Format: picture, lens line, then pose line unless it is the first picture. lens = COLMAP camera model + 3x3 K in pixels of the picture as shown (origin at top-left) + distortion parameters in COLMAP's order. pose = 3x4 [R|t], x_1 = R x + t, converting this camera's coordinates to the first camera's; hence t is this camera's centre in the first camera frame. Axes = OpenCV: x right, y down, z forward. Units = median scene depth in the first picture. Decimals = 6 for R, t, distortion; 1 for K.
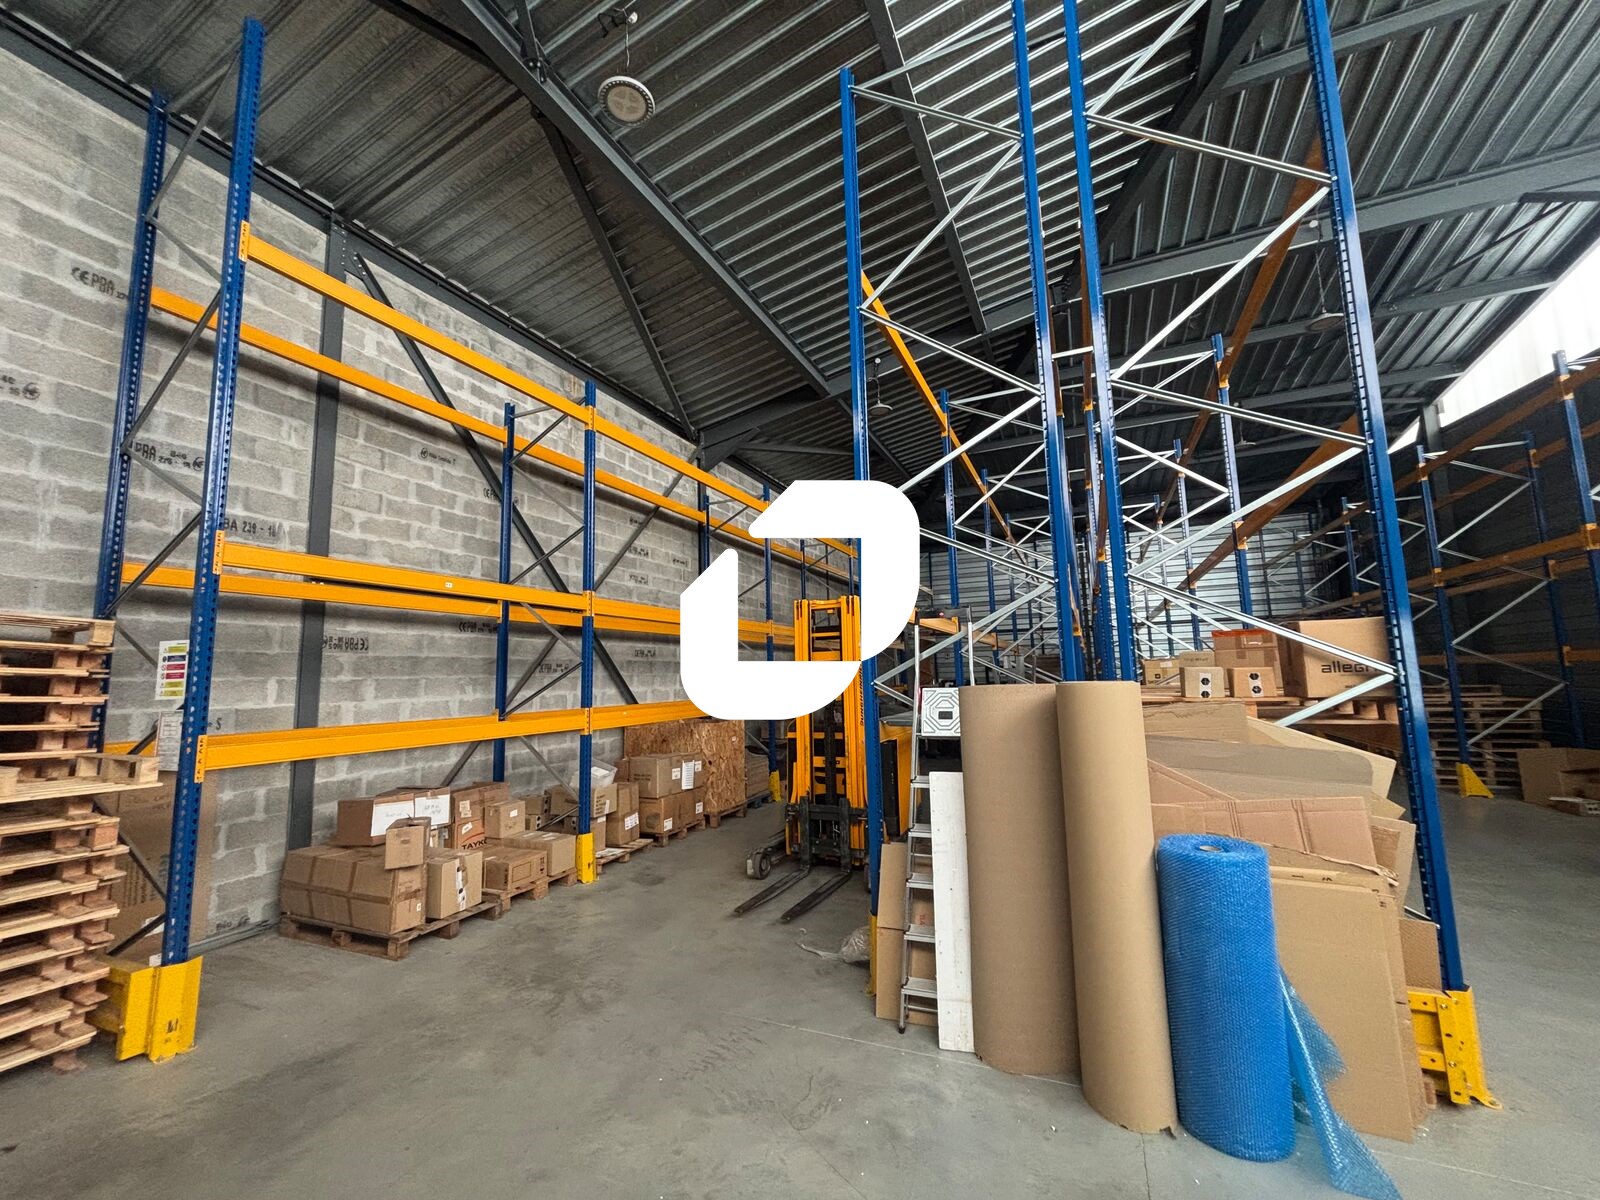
lens RADIAL K [[647.9, 0, 800.0], [0, 647.9, 600.0], [0, 0, 1]] dist [0.000716, 0.000283]
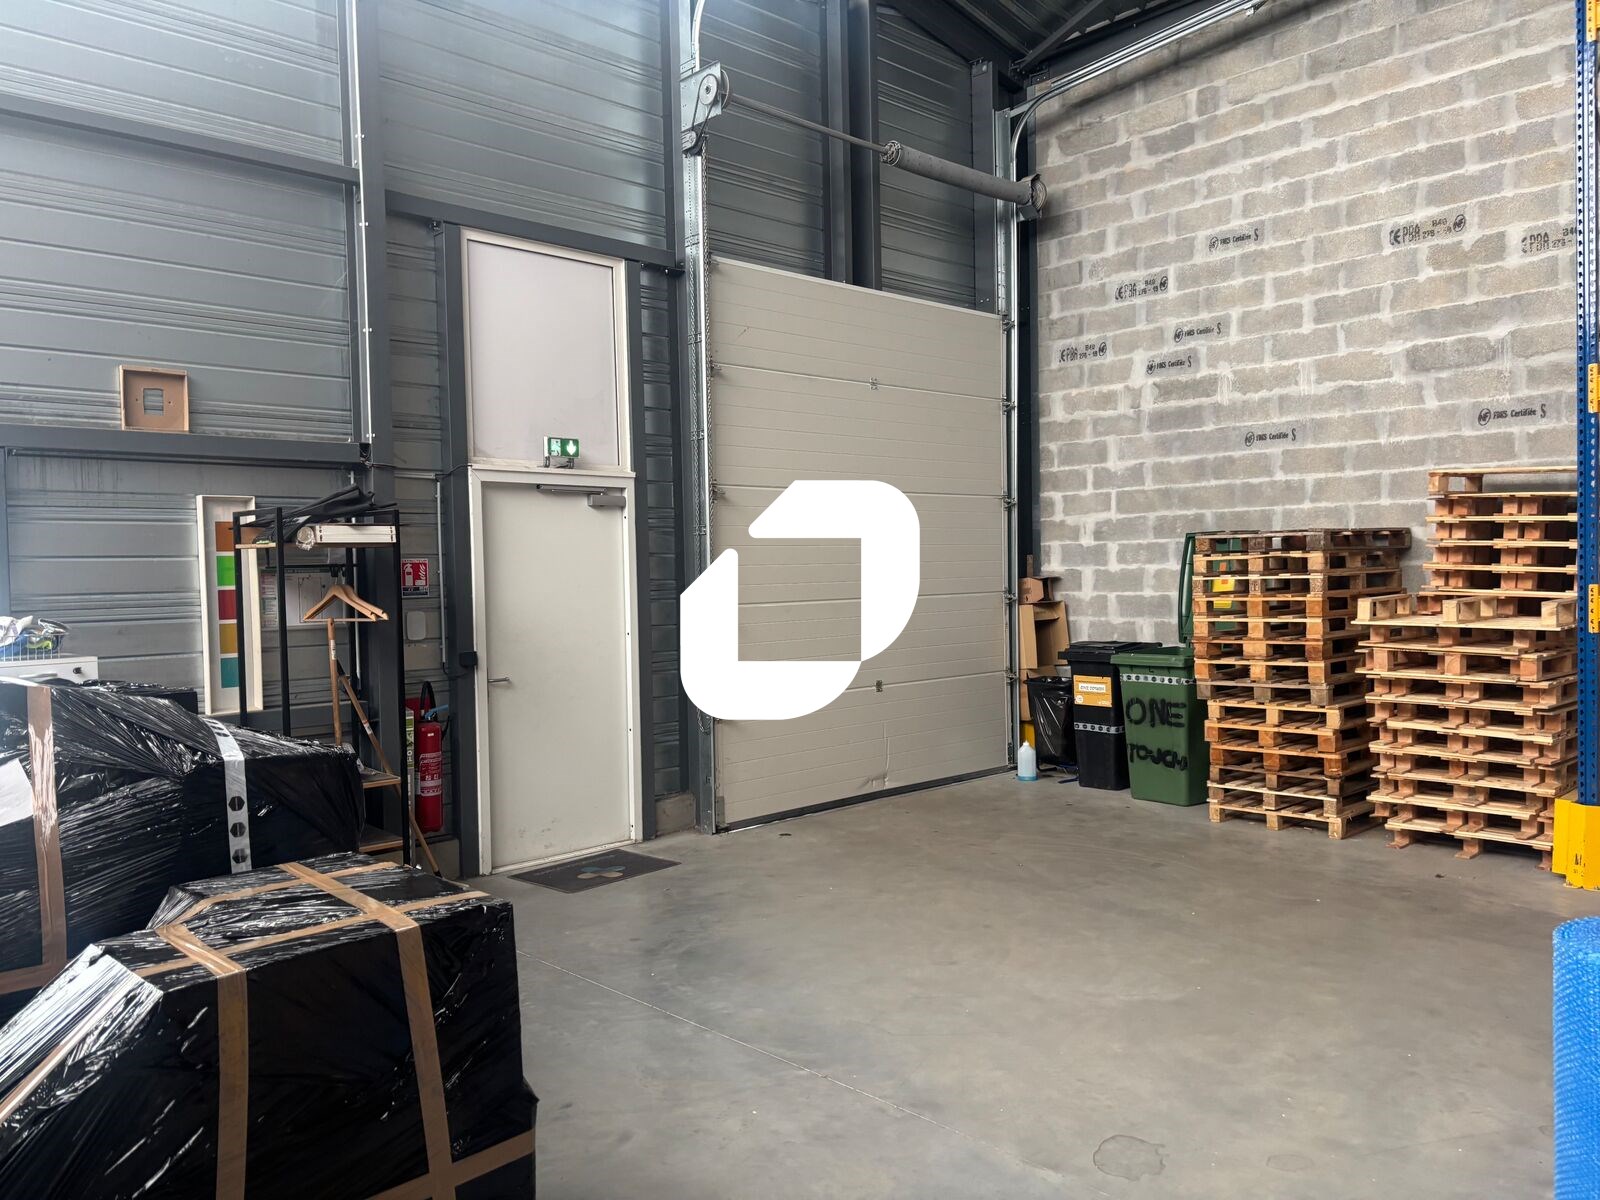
lens RADIAL K [[1231.4, 0, 799.3], [0, 1231.4, 619.1], [0, 0, 1]] dist [0.008867, 0.002161]
pose [[-0.373573, 0.074362, -0.924615, 0.869245], [0.143334, 0.989437, 0.021664, 0.037438], [0.916460, -0.124436, -0.380286, 0.444256]]
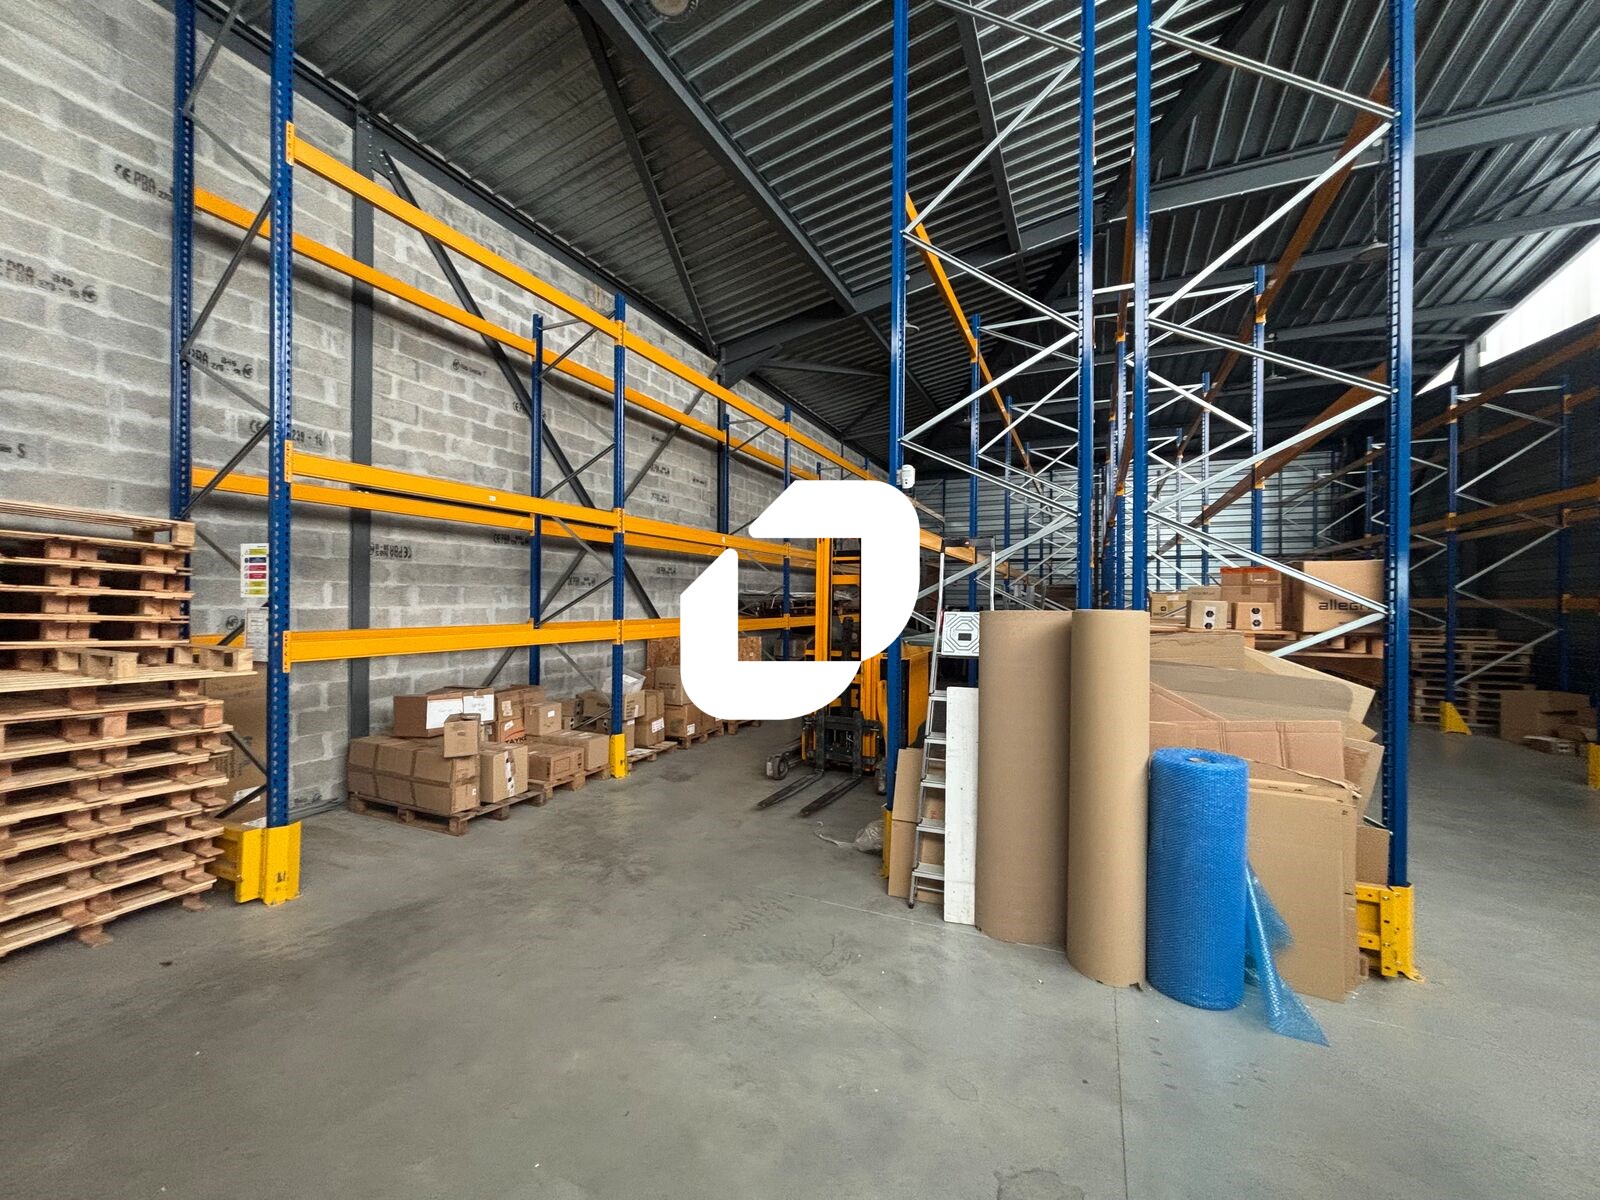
lens RADIAL K [[647.9, 0, 800.0], [0, 647.9, 600.0], [0, 0, 1]] dist [0.000716, 0.000283]
pose [[0.999374, 0.034689, -0.006912, -0.034027], [-0.033607, 0.992160, 0.120368, -0.003151], [0.011033, -0.120060, 0.992705, -0.051954]]
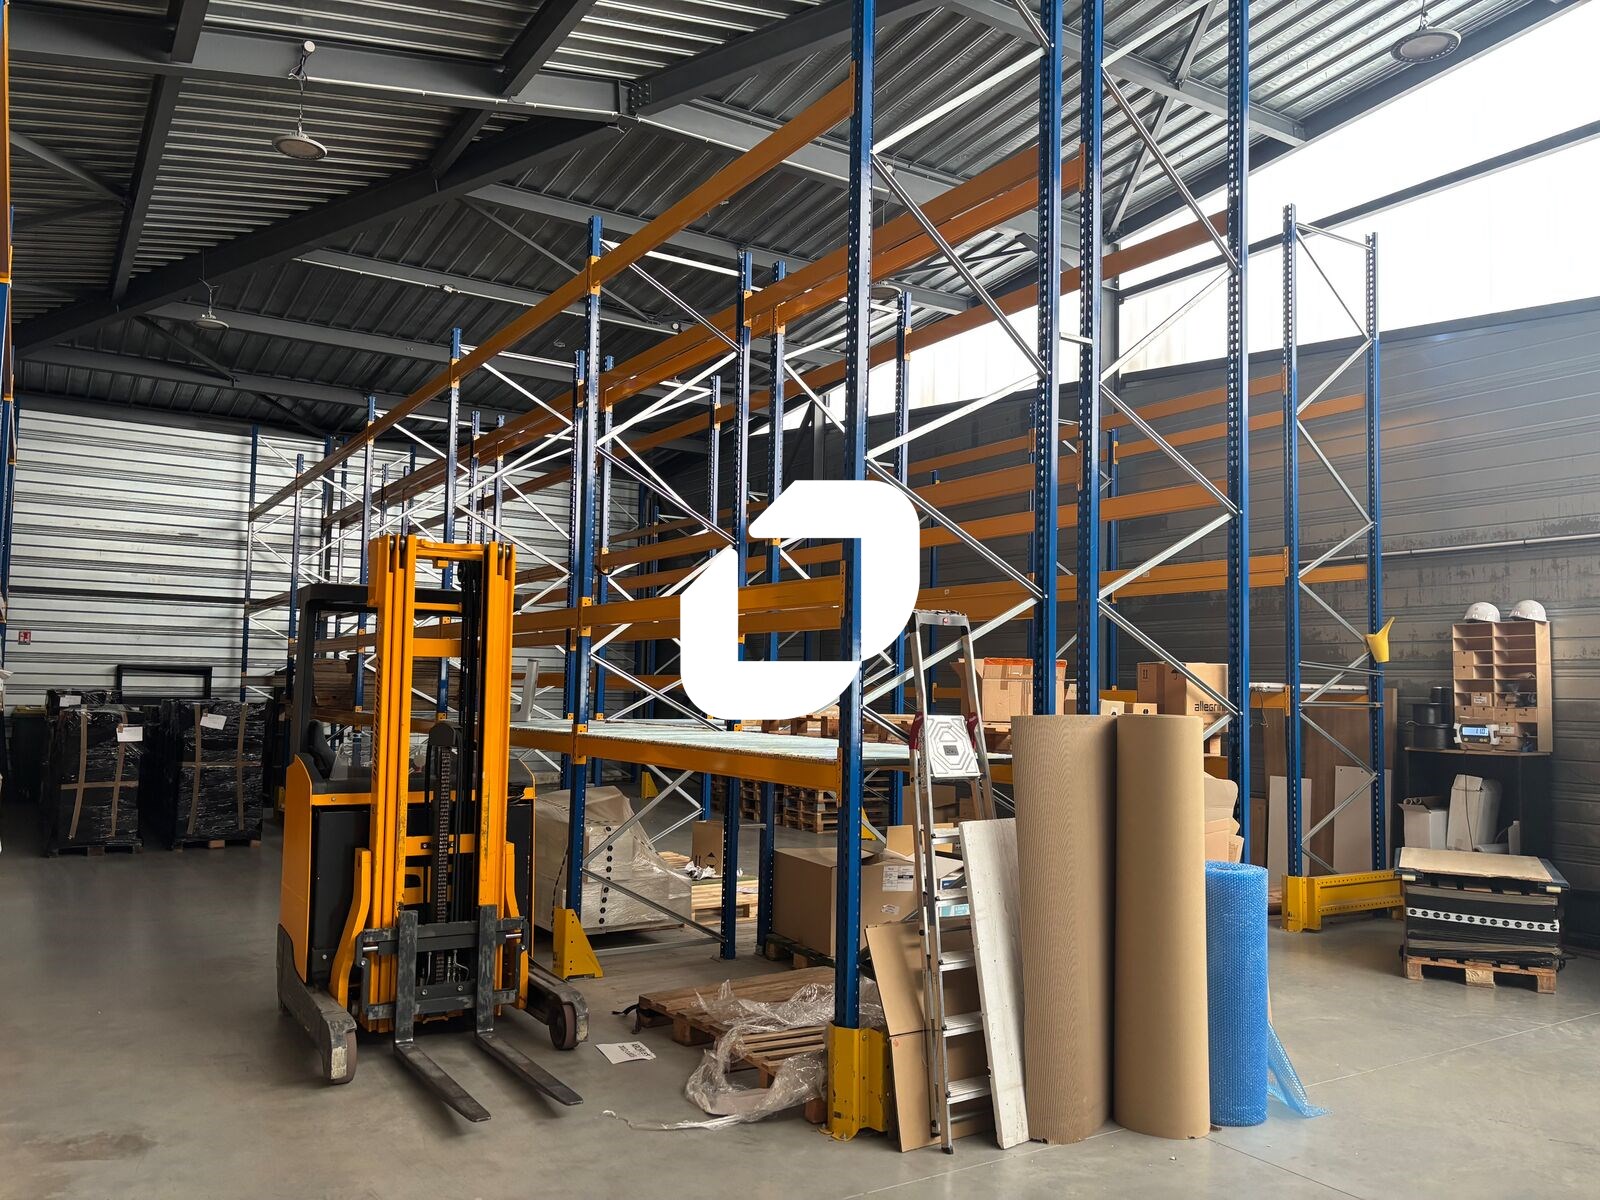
lens RADIAL K [[1231.4, 0, 799.3], [0, 1231.4, 619.1], [0, 0, 1]] dist [0.008867, 0.002161]
pose [[0.550215, 0.082738, 0.830914, -0.832492], [-0.133562, 0.990988, -0.010235, 0.047573], [-0.824272, -0.105347, 0.556307, 0.266469]]
